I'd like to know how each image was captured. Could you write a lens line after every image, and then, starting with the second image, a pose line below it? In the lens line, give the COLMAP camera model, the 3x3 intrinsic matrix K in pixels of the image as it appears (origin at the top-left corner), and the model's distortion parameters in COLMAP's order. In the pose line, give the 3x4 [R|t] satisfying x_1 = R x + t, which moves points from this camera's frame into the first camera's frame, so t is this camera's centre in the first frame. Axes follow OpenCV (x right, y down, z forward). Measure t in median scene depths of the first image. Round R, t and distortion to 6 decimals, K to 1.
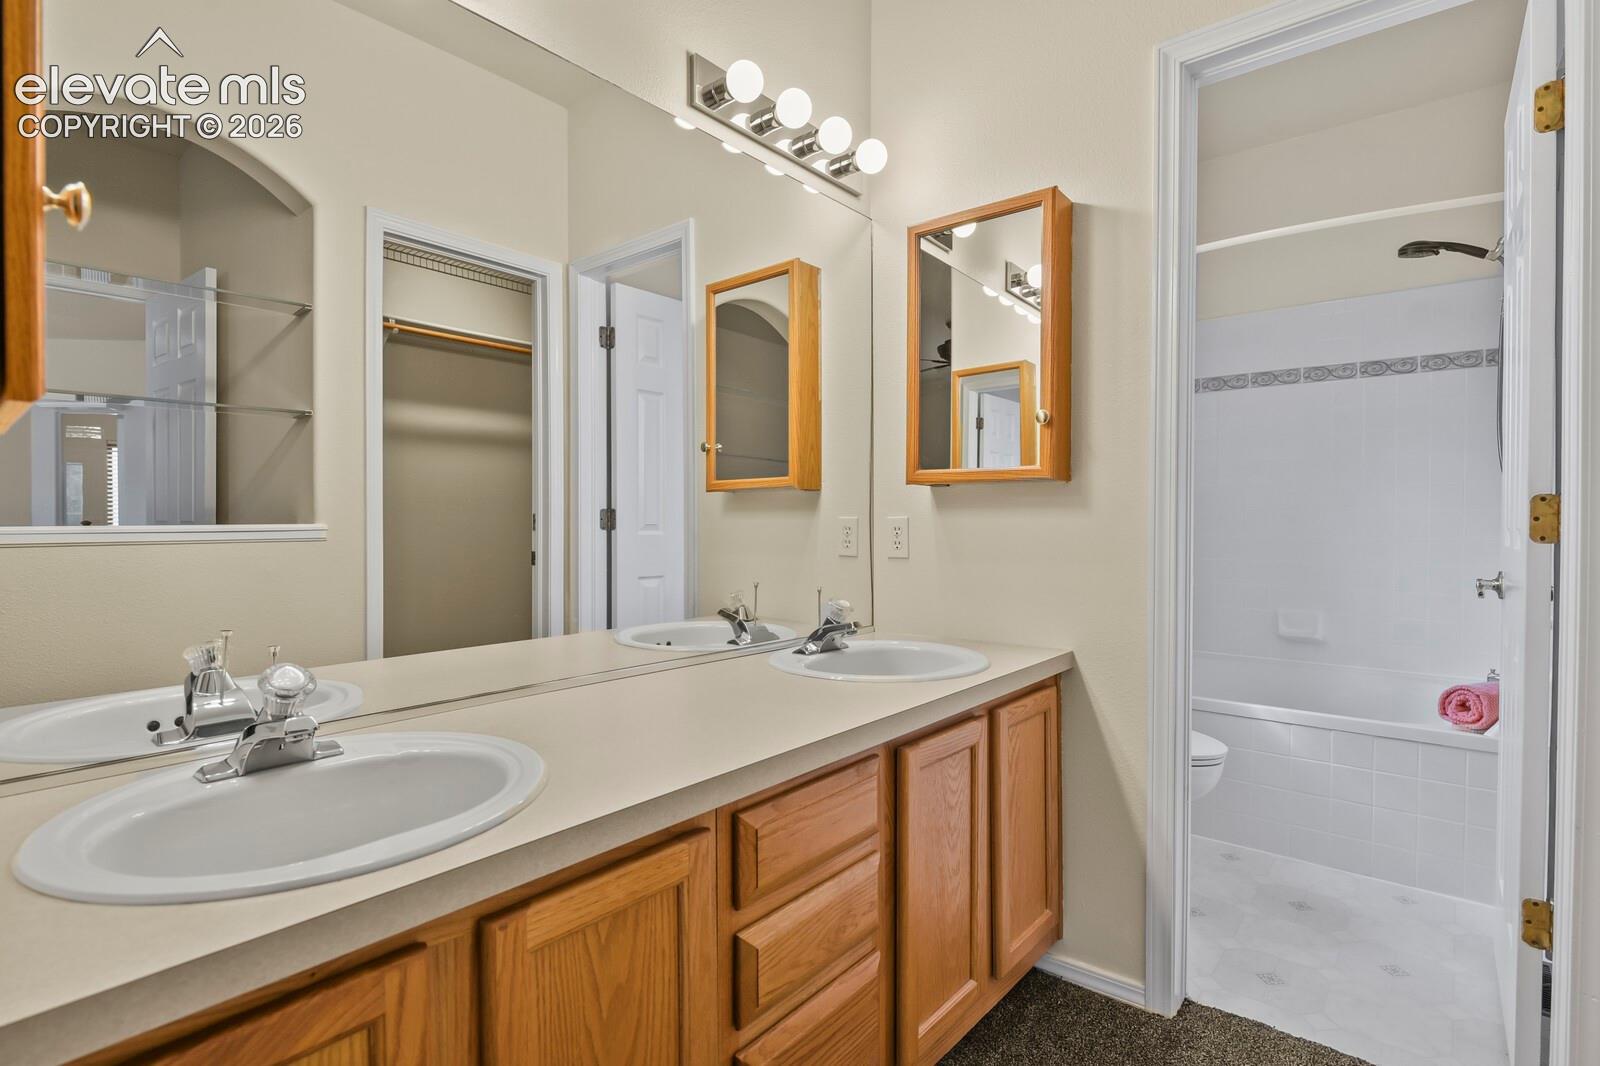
lens RADIAL K [[774.7, 0, 803.7], [0, 774.7, 529.1], [0, 0, 1]] dist [0.002284, -0.003906]
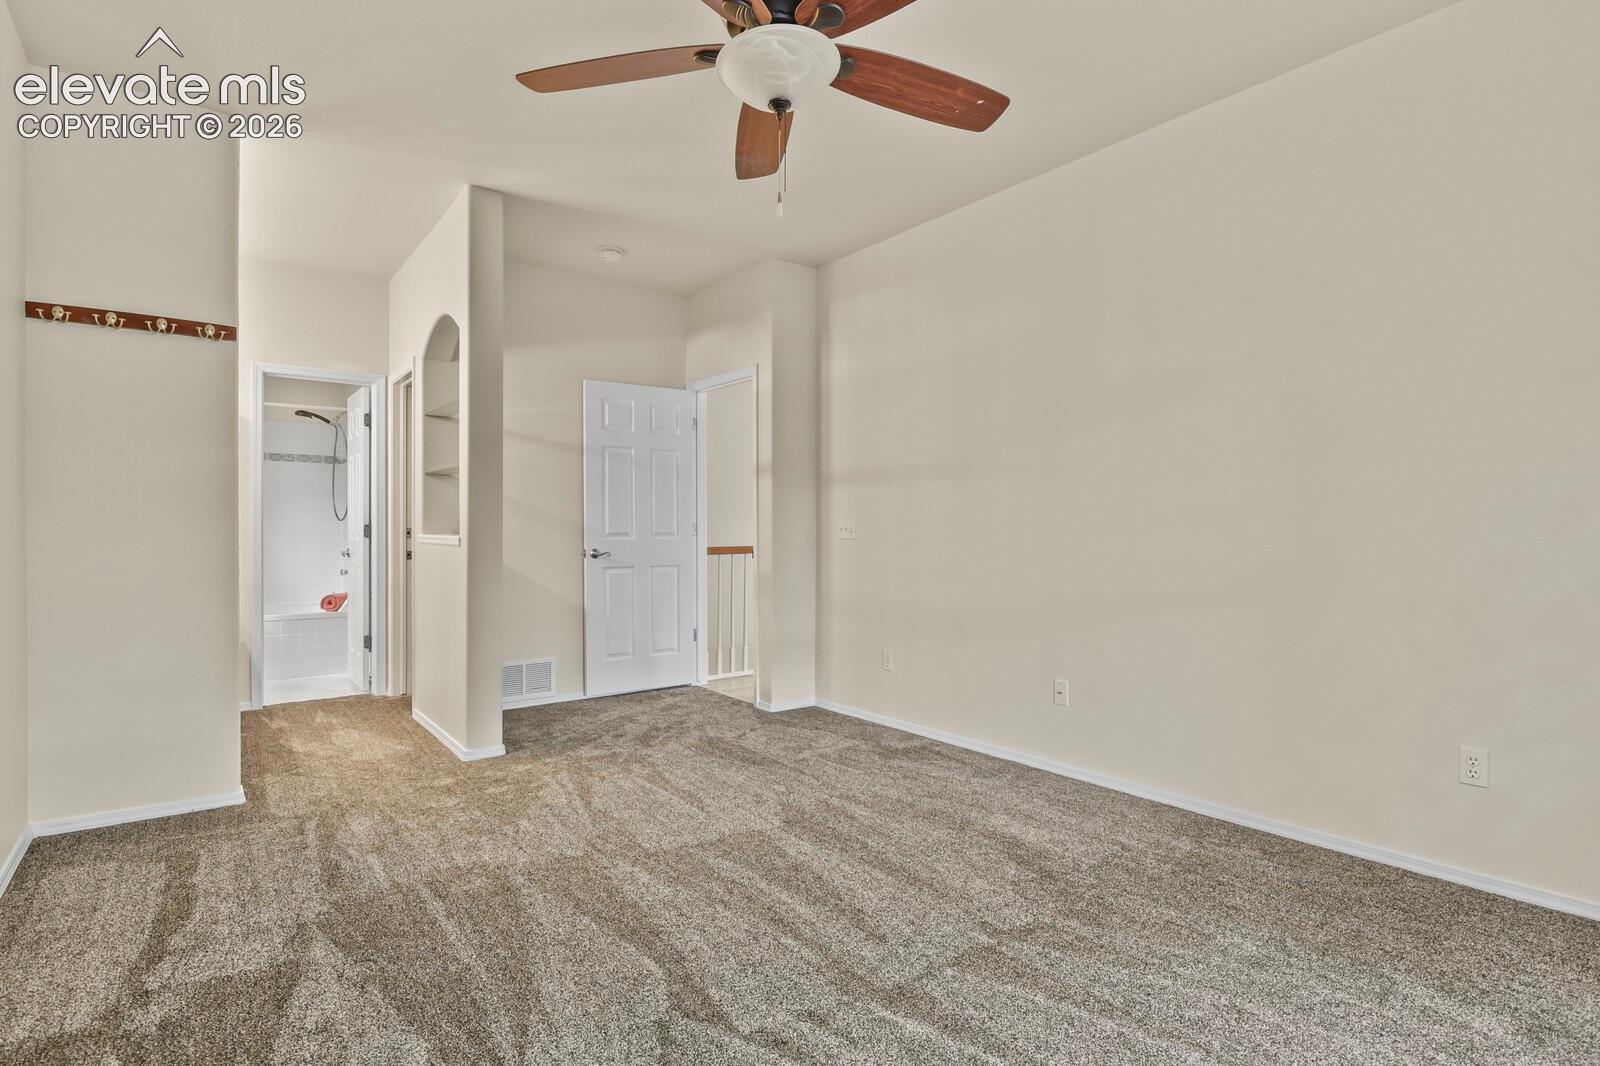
lens RADIAL K [[774.7, 0, 802.9], [0, 774.7, 532.6], [0, 0, 1]] dist [0.002284, -0.003906]
pose [[0.216297, 0.000697, 0.976327, -1.365673], [0.009979, 0.999946, -0.002924, 0.015720], [-0.976277, 0.010375, 0.216279, -1.135379]]
